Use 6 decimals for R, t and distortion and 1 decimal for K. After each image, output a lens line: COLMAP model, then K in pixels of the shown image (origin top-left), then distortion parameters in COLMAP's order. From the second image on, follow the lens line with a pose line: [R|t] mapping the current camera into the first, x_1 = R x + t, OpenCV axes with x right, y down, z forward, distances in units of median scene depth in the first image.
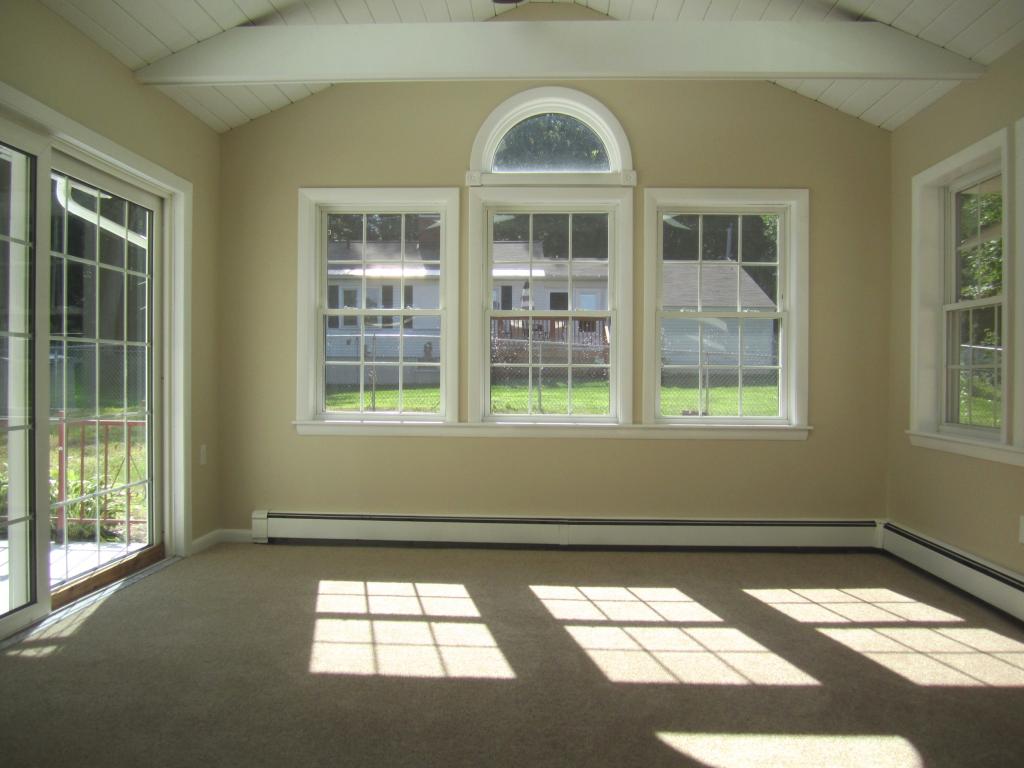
lens RADIAL K [[817.1, 0, 507.8], [0, 817.1, 398.7], [0, 0, 1]] dist [-0.039897, -0.057037]
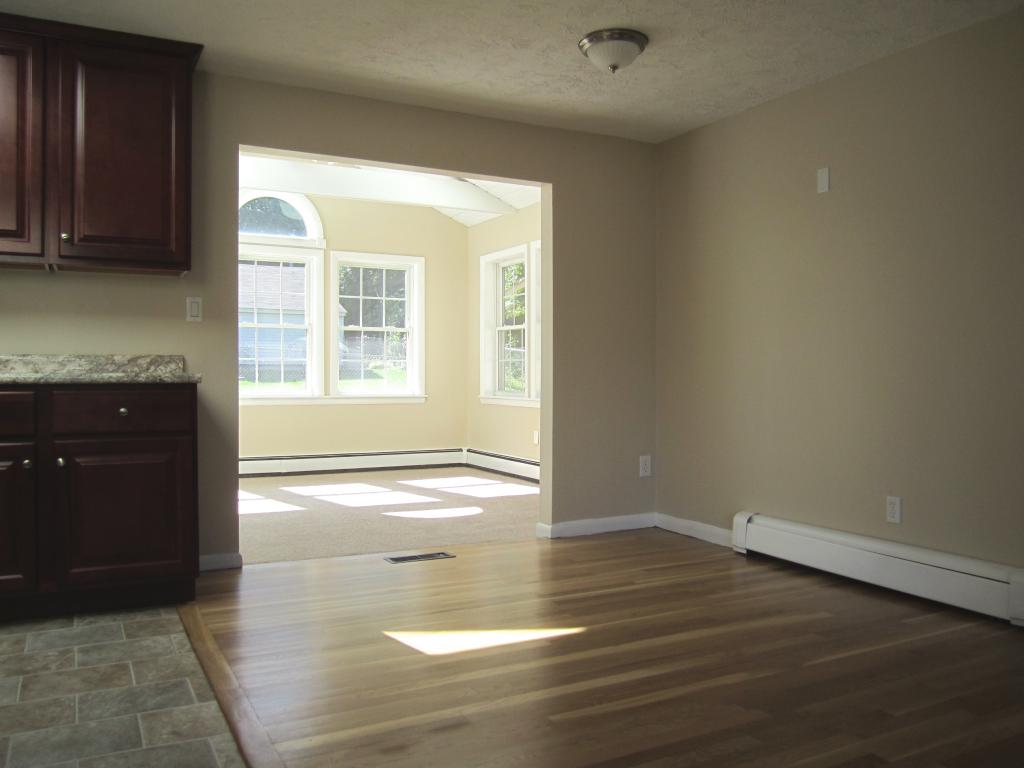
lens RADIAL K [[844.9, 0, 498.5], [0, 844.9, 384.5], [0, 0, 1]] dist [-0.055135, 0.019078]
pose [[0.864949, -0.012622, 0.501702, -0.402107], [0.020076, 0.999754, -0.009459, 0.032802], [-0.501459, 0.018254, 0.864989, -0.640198]]
